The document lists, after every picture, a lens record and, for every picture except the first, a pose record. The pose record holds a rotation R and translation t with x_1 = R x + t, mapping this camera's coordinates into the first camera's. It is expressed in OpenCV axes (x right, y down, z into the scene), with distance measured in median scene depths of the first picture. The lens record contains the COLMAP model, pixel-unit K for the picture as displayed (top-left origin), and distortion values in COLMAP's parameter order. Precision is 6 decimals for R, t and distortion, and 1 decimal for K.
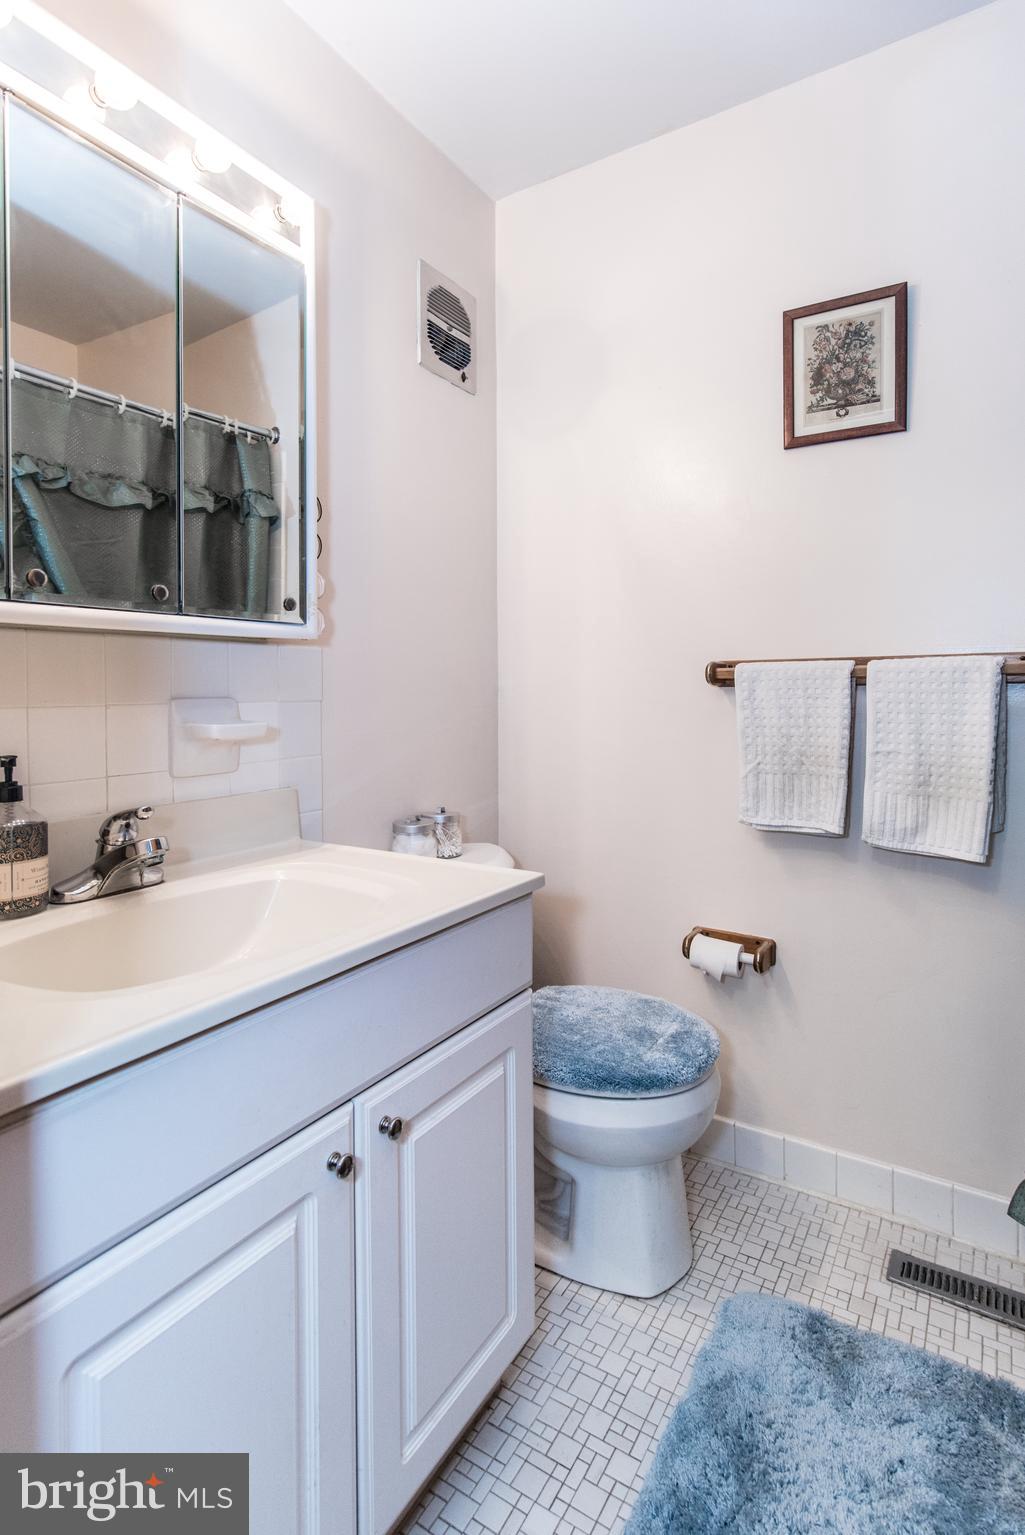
lens RADIAL K [[778.6, 0, 527.2], [0, 778.6, 763.0], [0, 0, 1]] dist [0.001558, -0.000573]
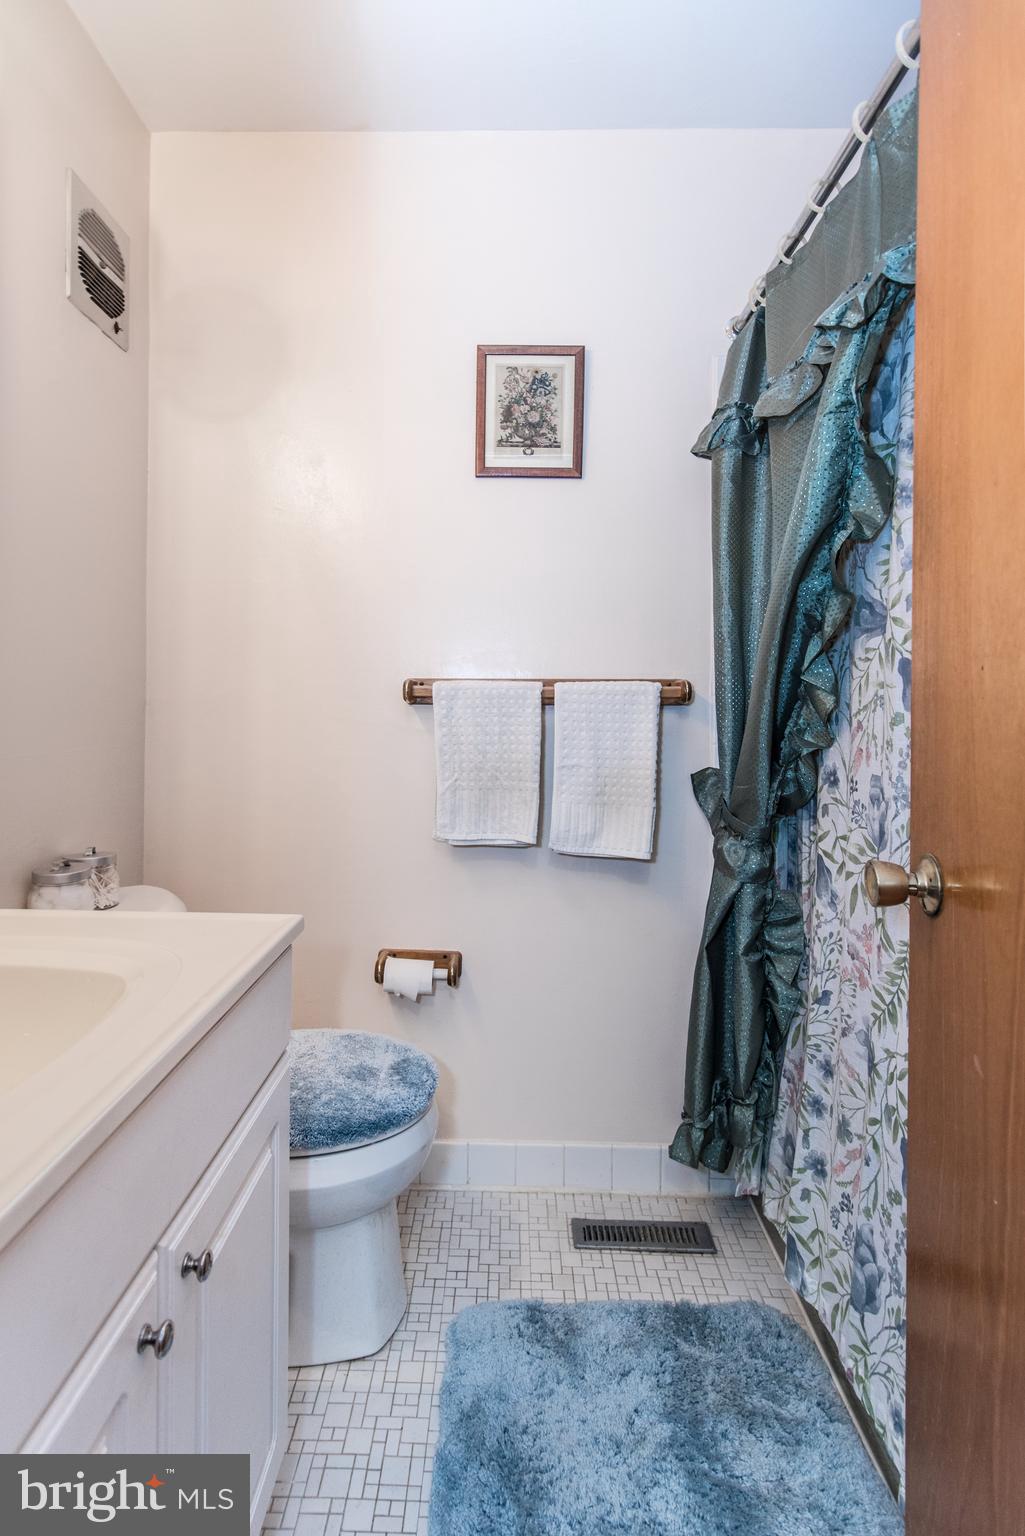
lens RADIAL K [[779.1, 0, 527.2], [0, 779.1, 763.4], [0, 0, 1]] dist [0.001558, -0.000573]
pose [[0.864771, -0.023089, 0.501636, -0.145317], [0.032657, 0.999414, -0.010296, -0.008369], [-0.501104, 0.025286, 0.865018, 0.079773]]
